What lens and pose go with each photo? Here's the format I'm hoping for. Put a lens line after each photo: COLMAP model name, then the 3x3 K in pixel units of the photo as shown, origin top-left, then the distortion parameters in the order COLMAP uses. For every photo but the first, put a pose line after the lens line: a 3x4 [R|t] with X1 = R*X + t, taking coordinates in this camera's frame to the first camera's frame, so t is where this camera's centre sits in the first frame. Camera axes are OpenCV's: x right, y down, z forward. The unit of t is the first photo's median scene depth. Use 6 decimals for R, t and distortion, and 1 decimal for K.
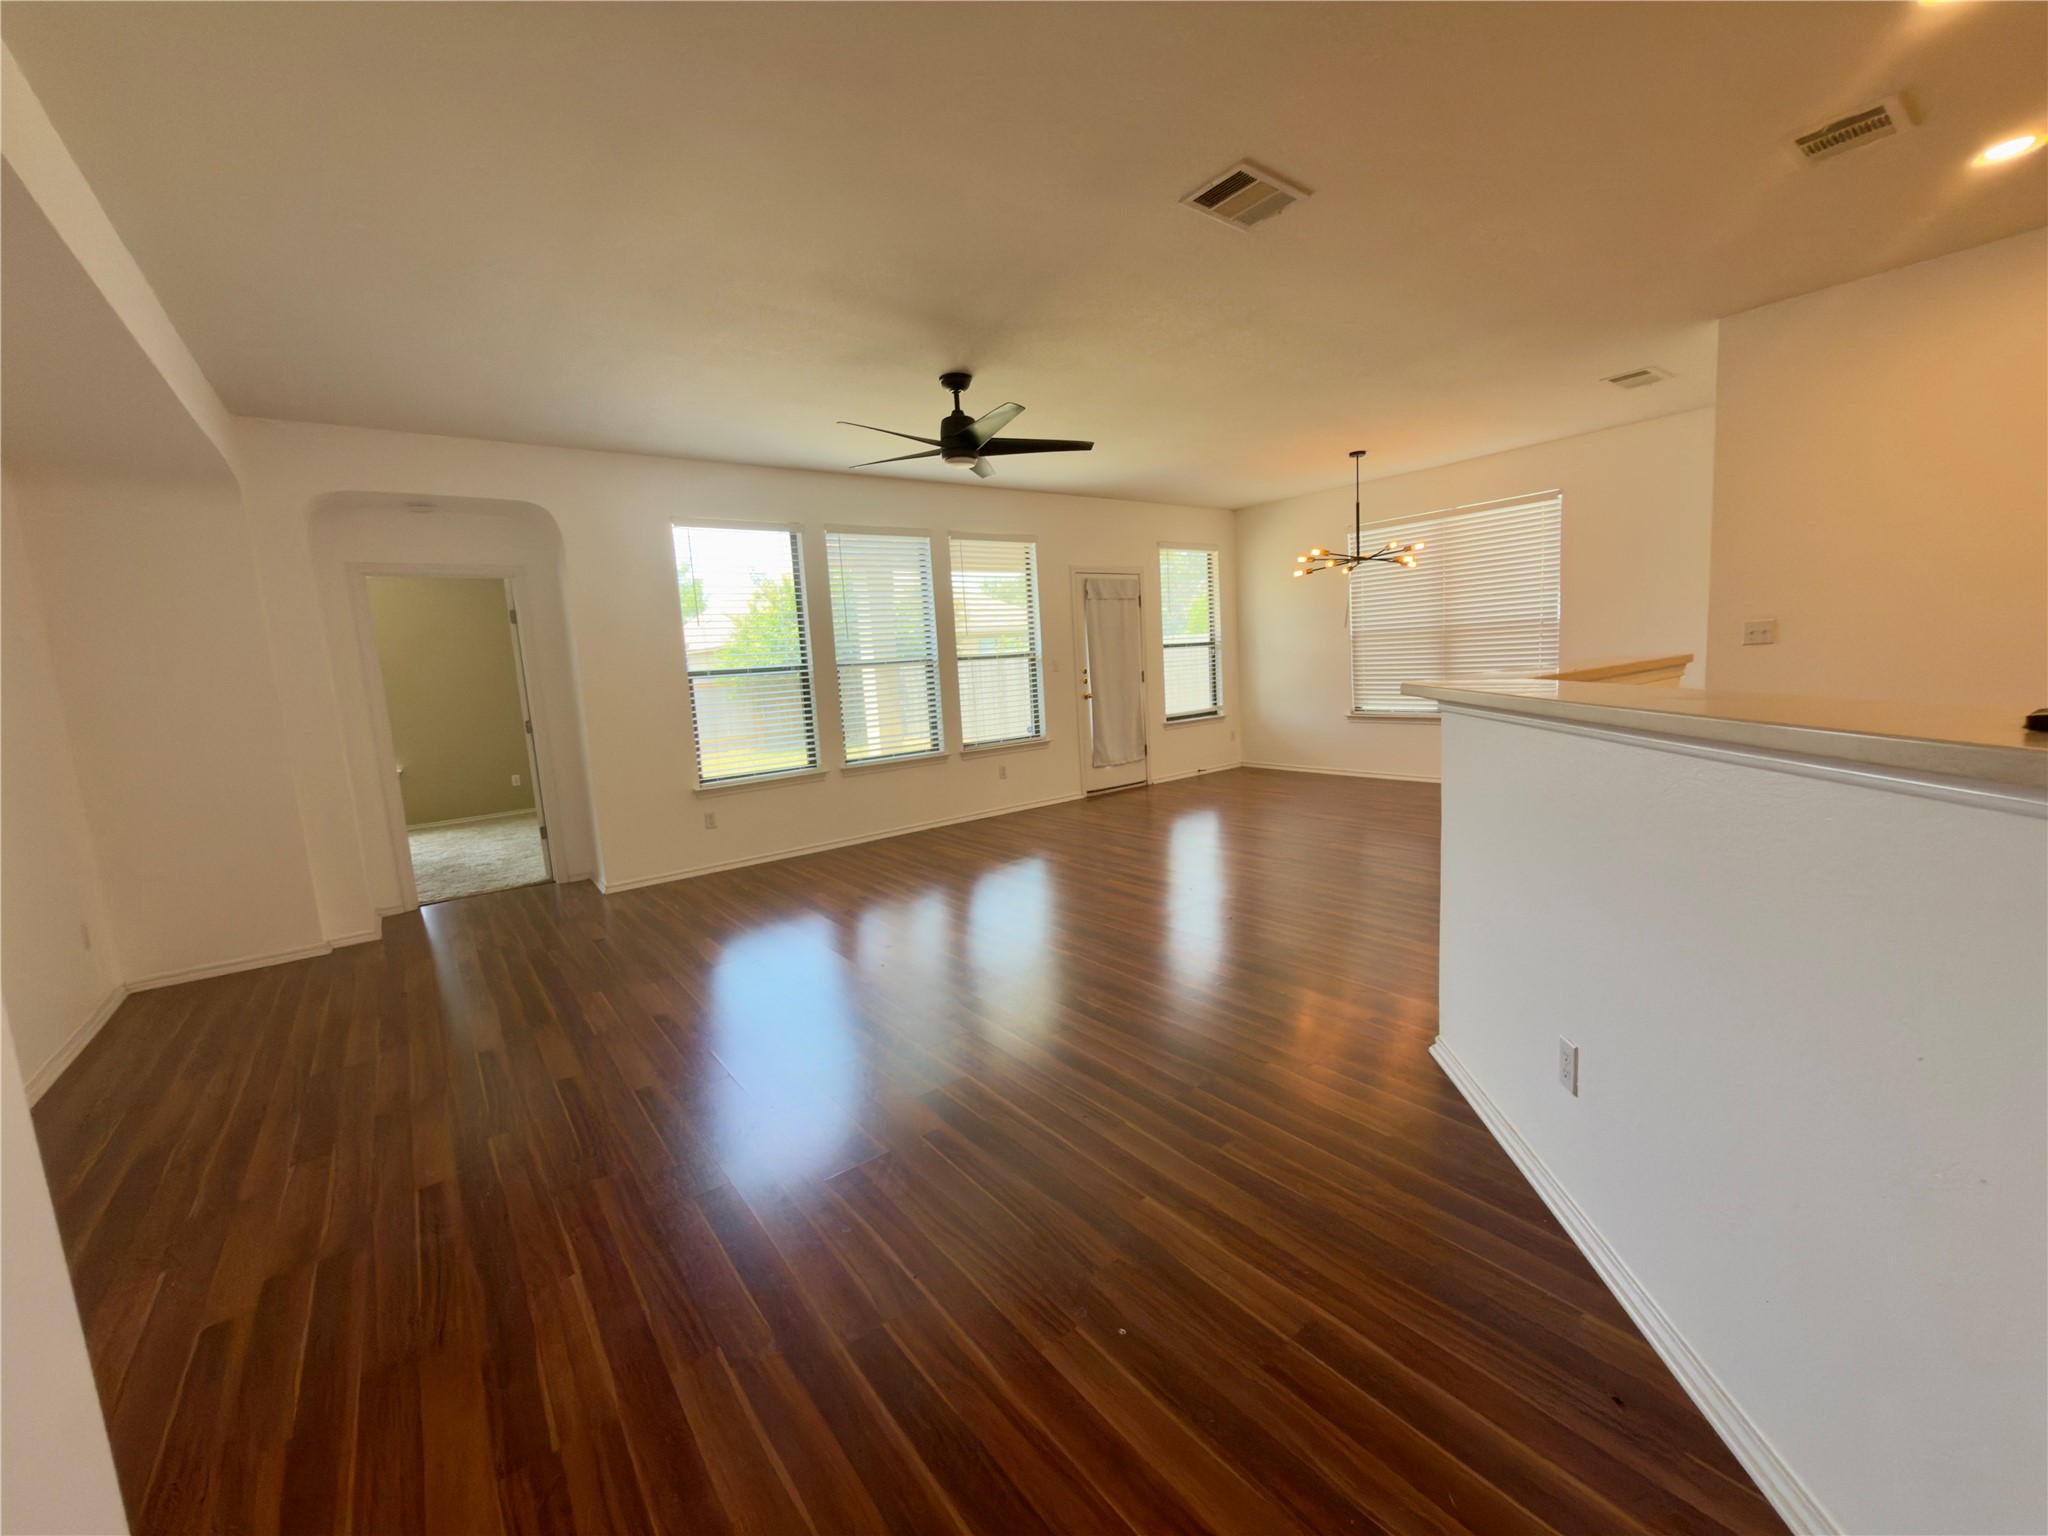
lens RADIAL K [[821.3, 0, 1030.4], [0, 821.3, 766.6], [0, 0, 1]] dist [-0.001265, -0.000119]
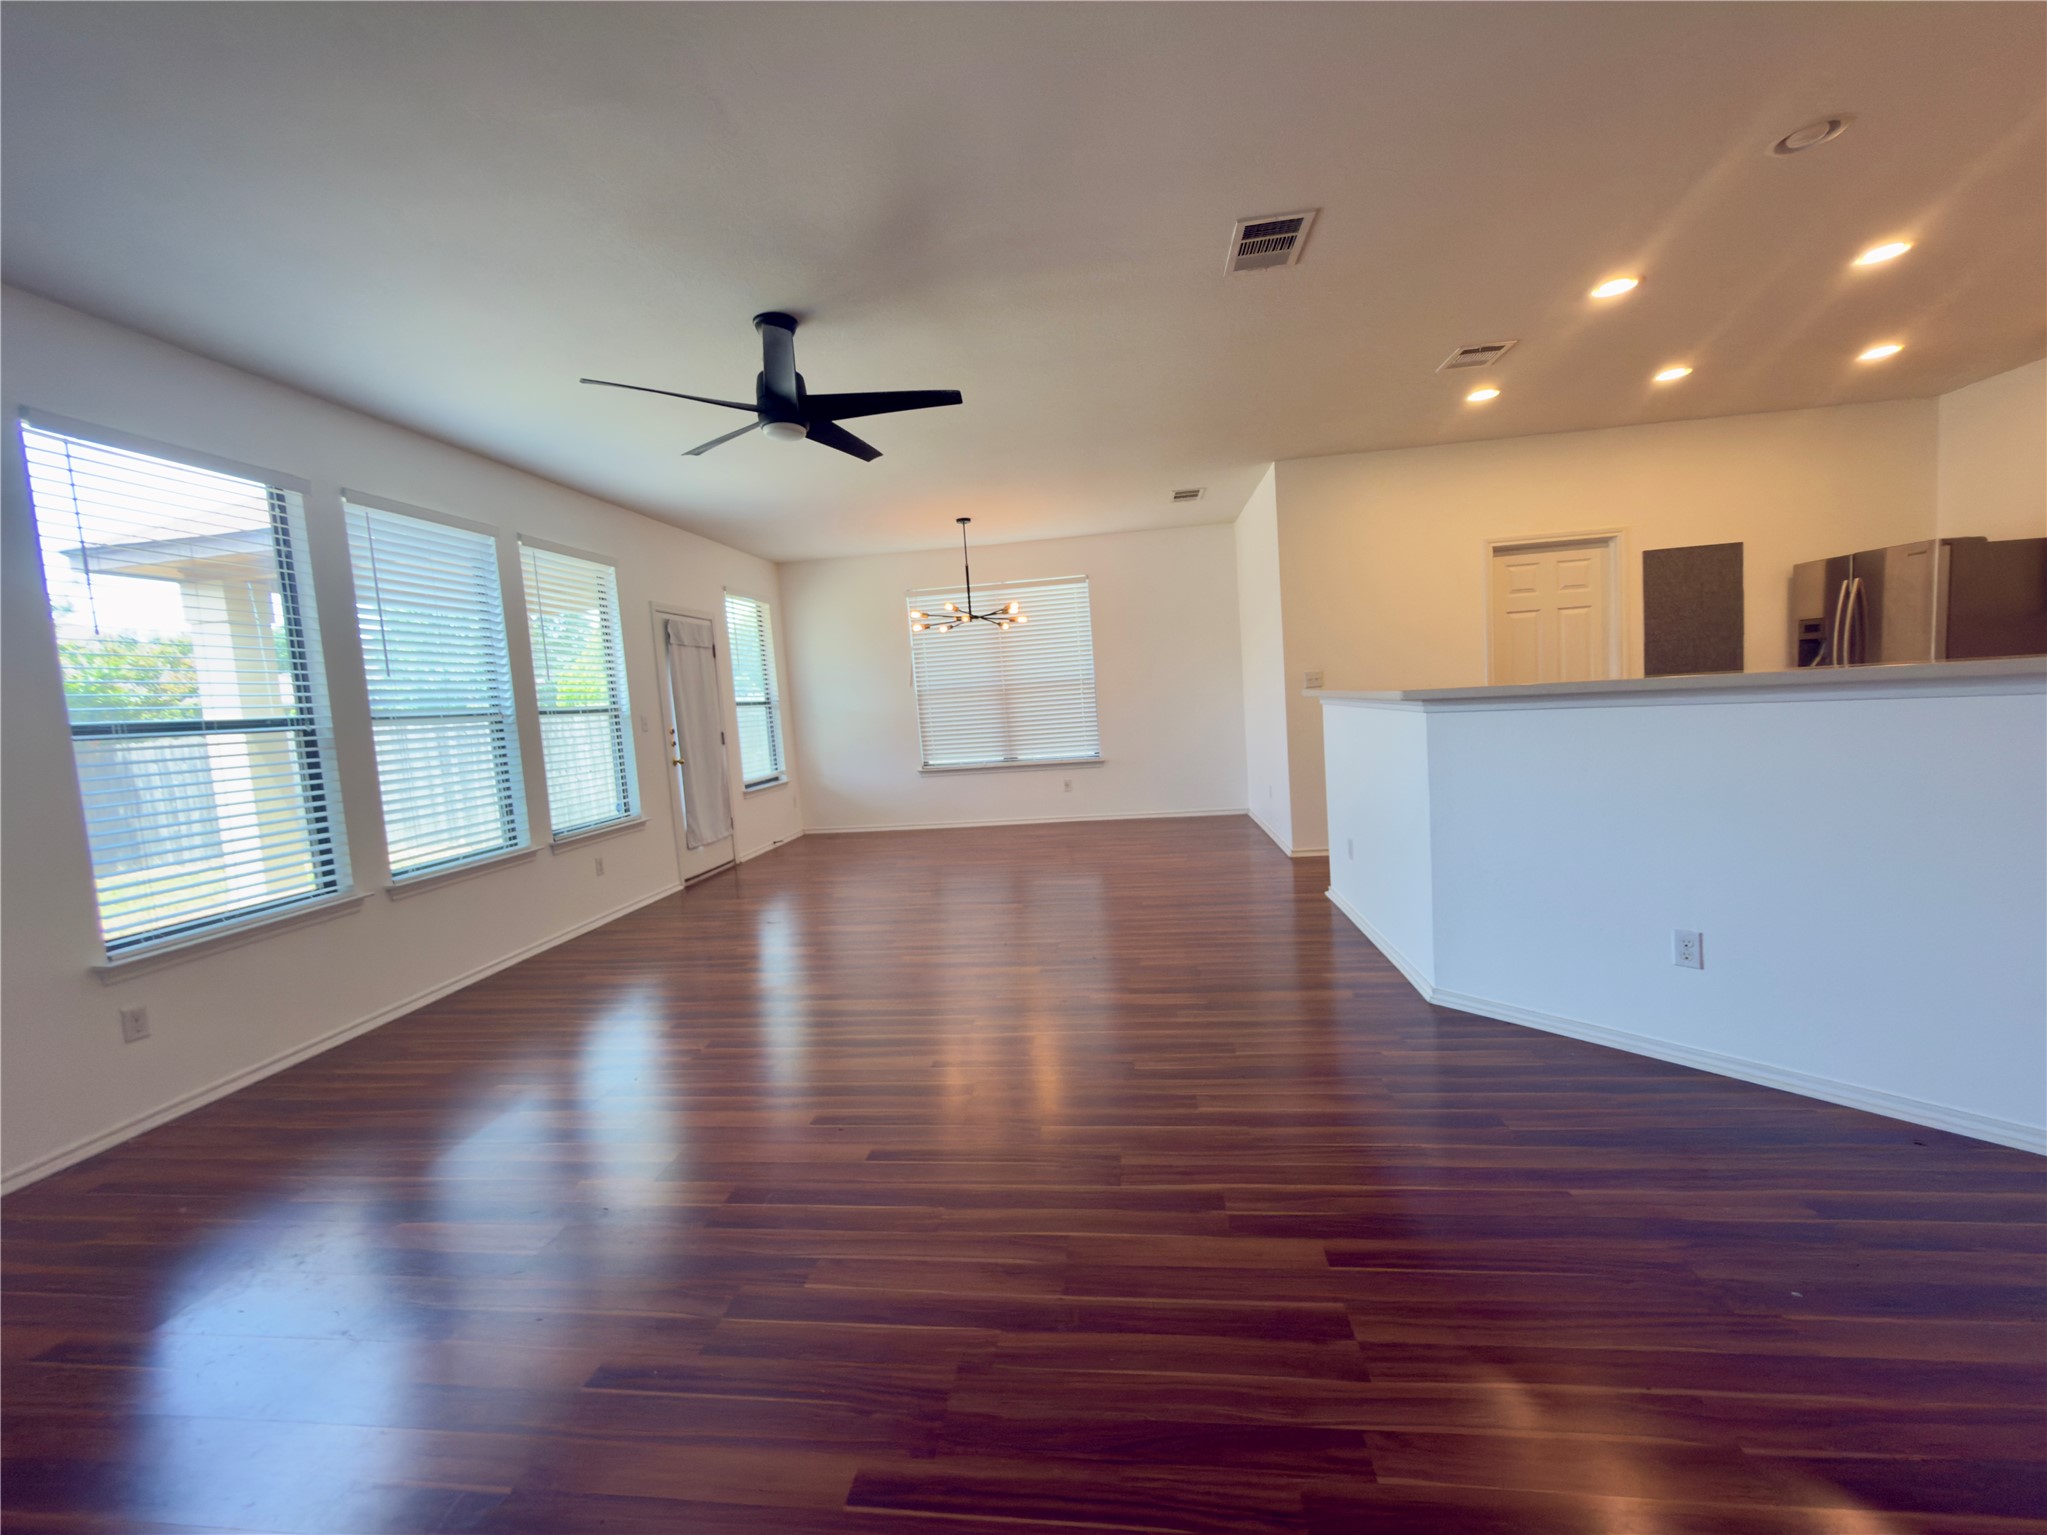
lens RADIAL K [[820.9, 0, 1027.8], [0, 820.9, 766.6], [0, 0, 1]] dist [-0.001265, -0.000119]
pose [[0.701881, -0.047852, 0.710685, -0.275667], [0.118560, 0.991671, -0.050319, 0.000123], [-0.702358, 0.119577, 0.701709, 0.200454]]
